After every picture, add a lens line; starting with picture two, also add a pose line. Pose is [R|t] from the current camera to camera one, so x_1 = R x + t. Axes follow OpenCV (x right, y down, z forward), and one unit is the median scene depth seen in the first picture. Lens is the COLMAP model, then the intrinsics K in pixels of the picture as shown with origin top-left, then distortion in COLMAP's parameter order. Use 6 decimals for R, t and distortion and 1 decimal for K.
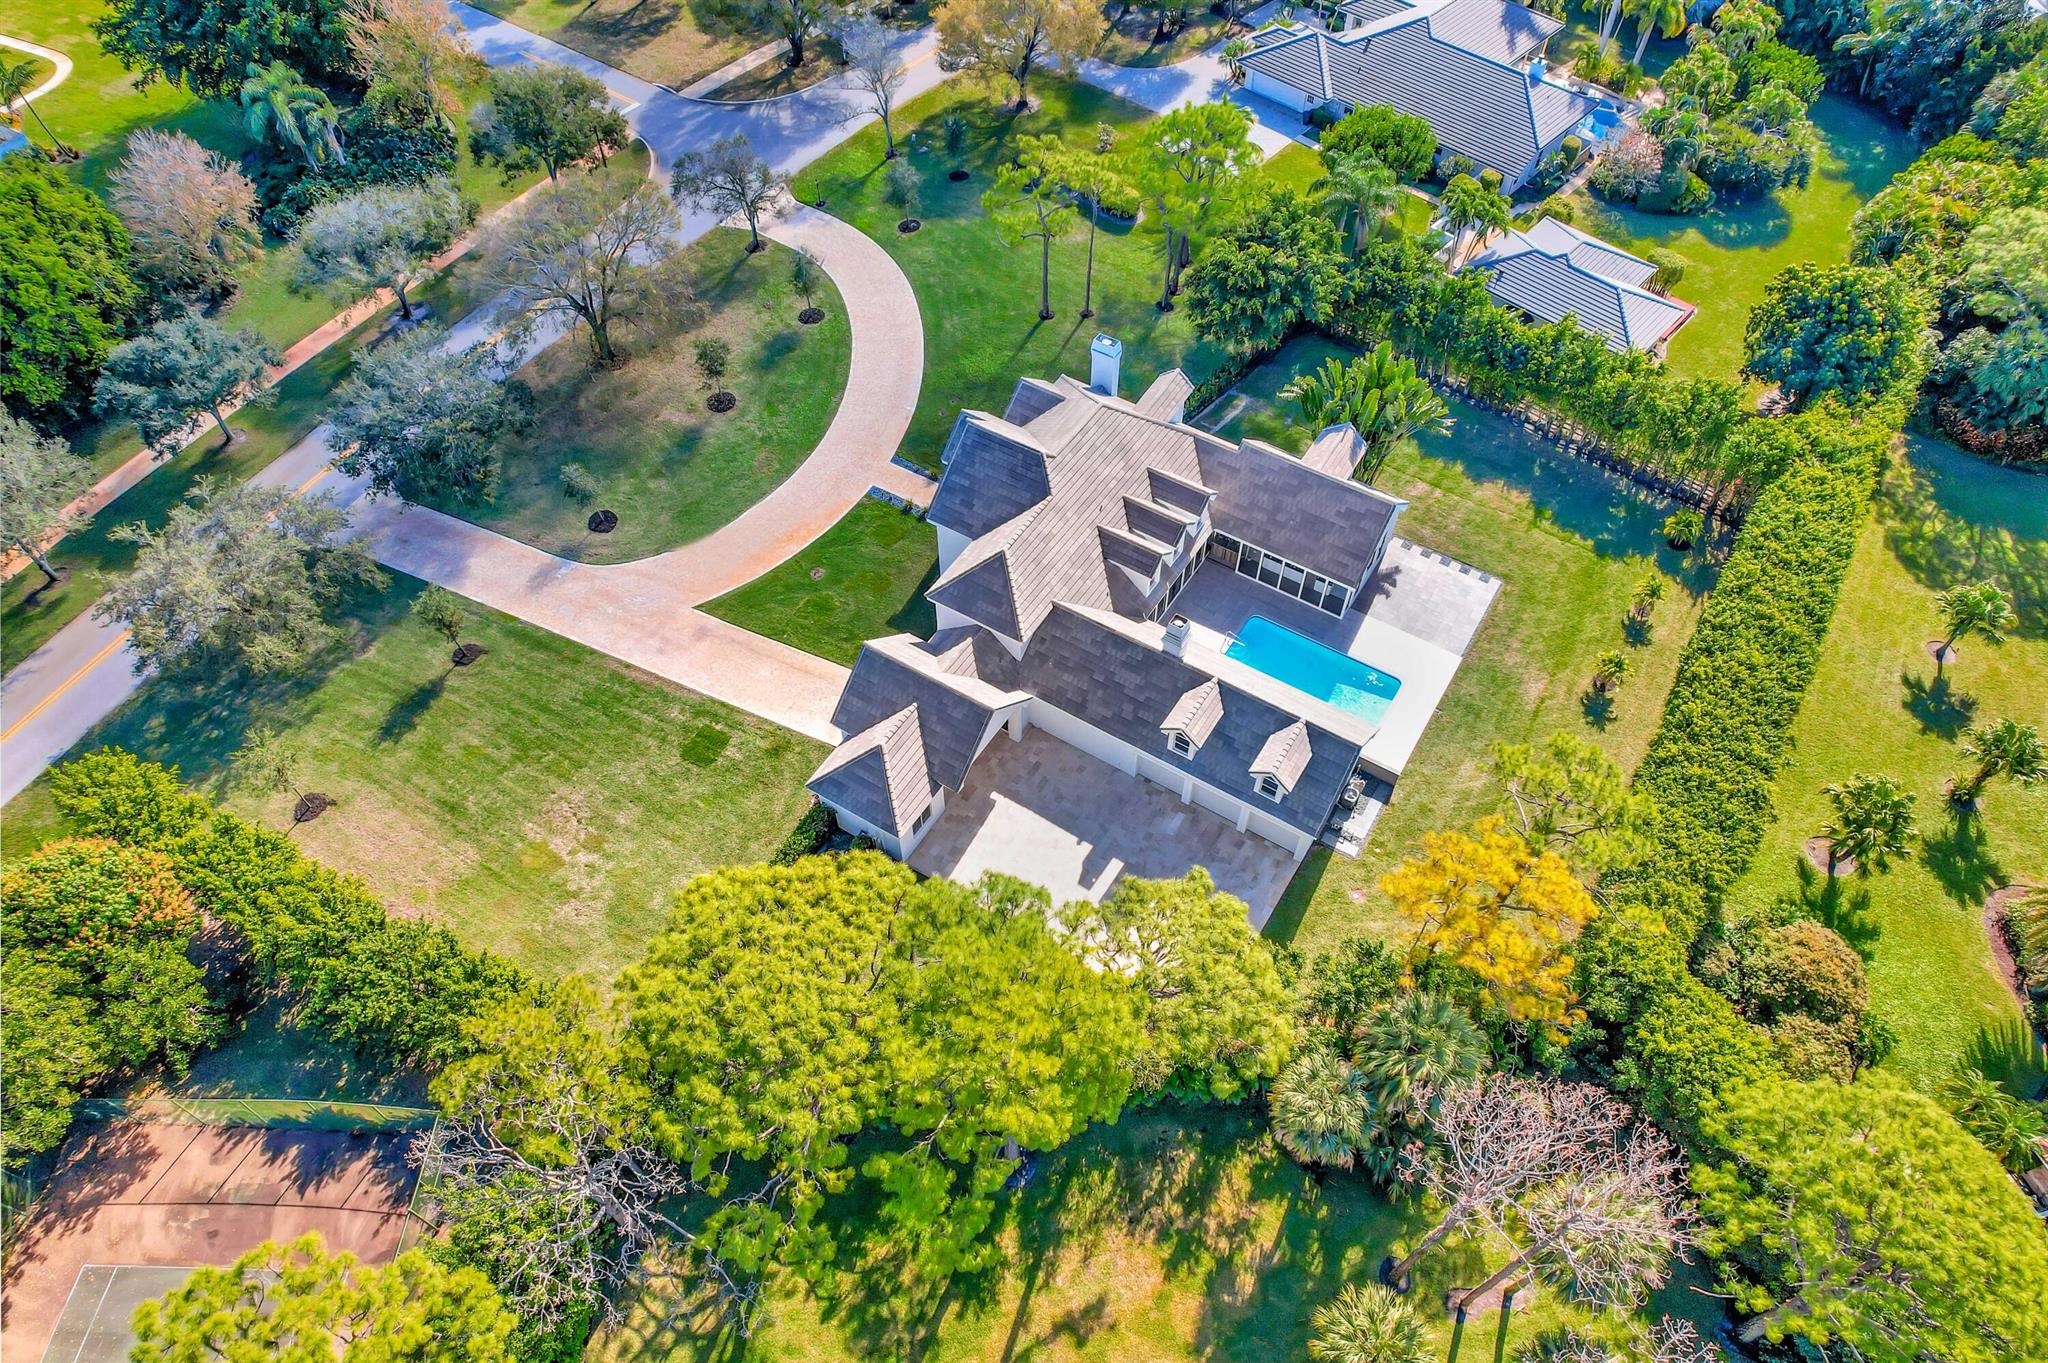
lens RADIAL K [[1316.8, 0, 1016.5], [0, 1316.8, 683.5], [0, 0, 1]] dist [-0.059348, 0.028243]
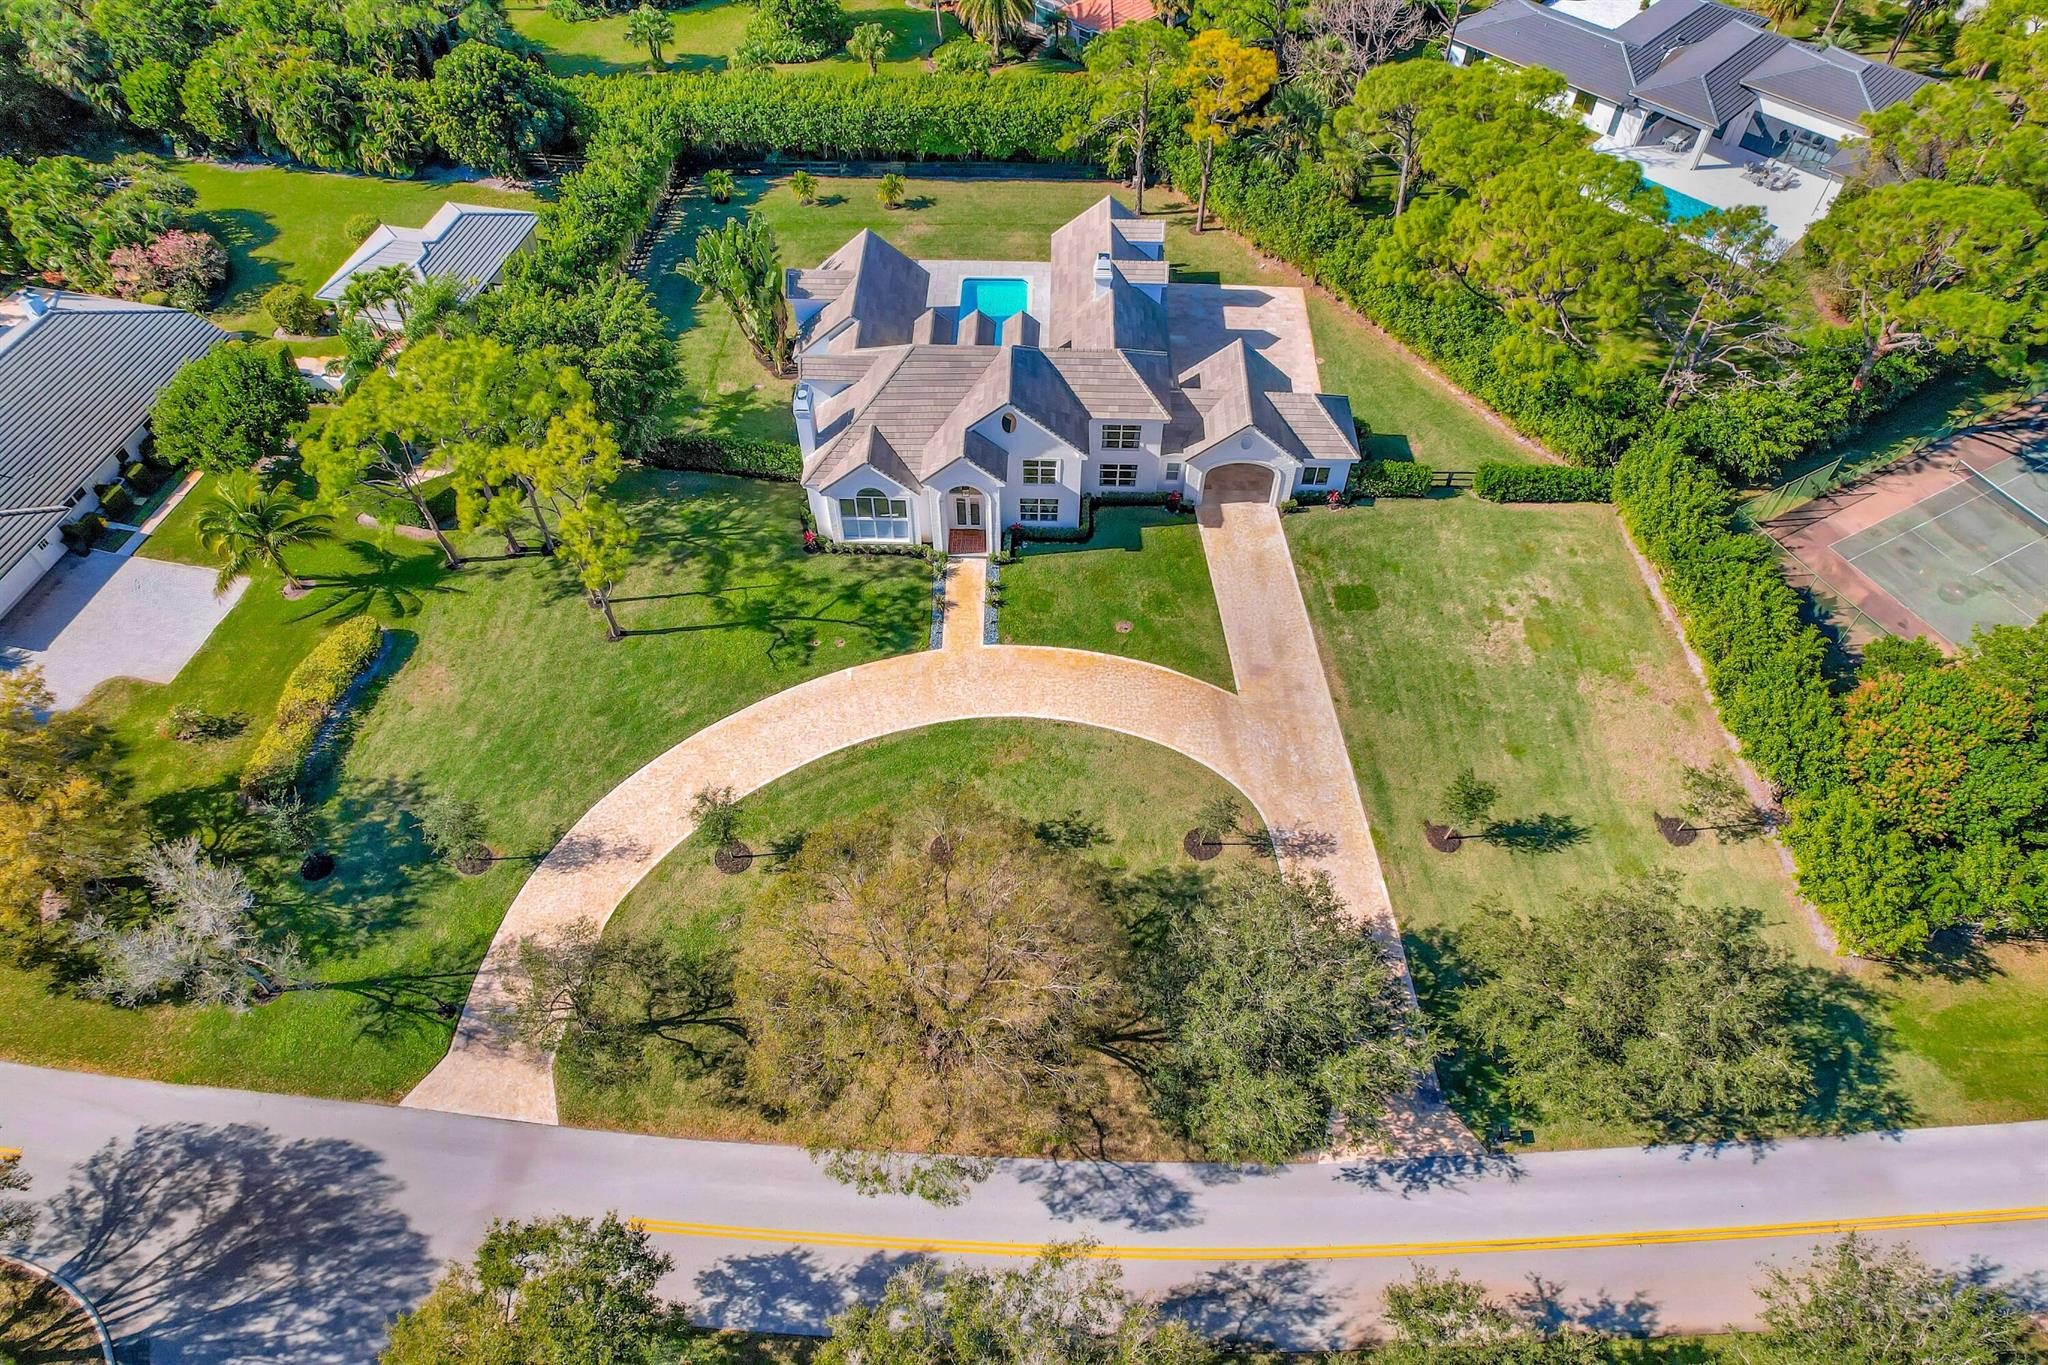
lens RADIAL K [[1353.6, 0, 1022.3], [0, 1353.6, 687.5], [0, 0, 1]] dist [-0.086042, 0.084422]
pose [[-0.511651, -0.665515, 0.543418, -0.725142], [0.685339, 0.065332, 0.725288, -0.900273], [-0.518193, 0.743520, 0.422676, 0.727045]]
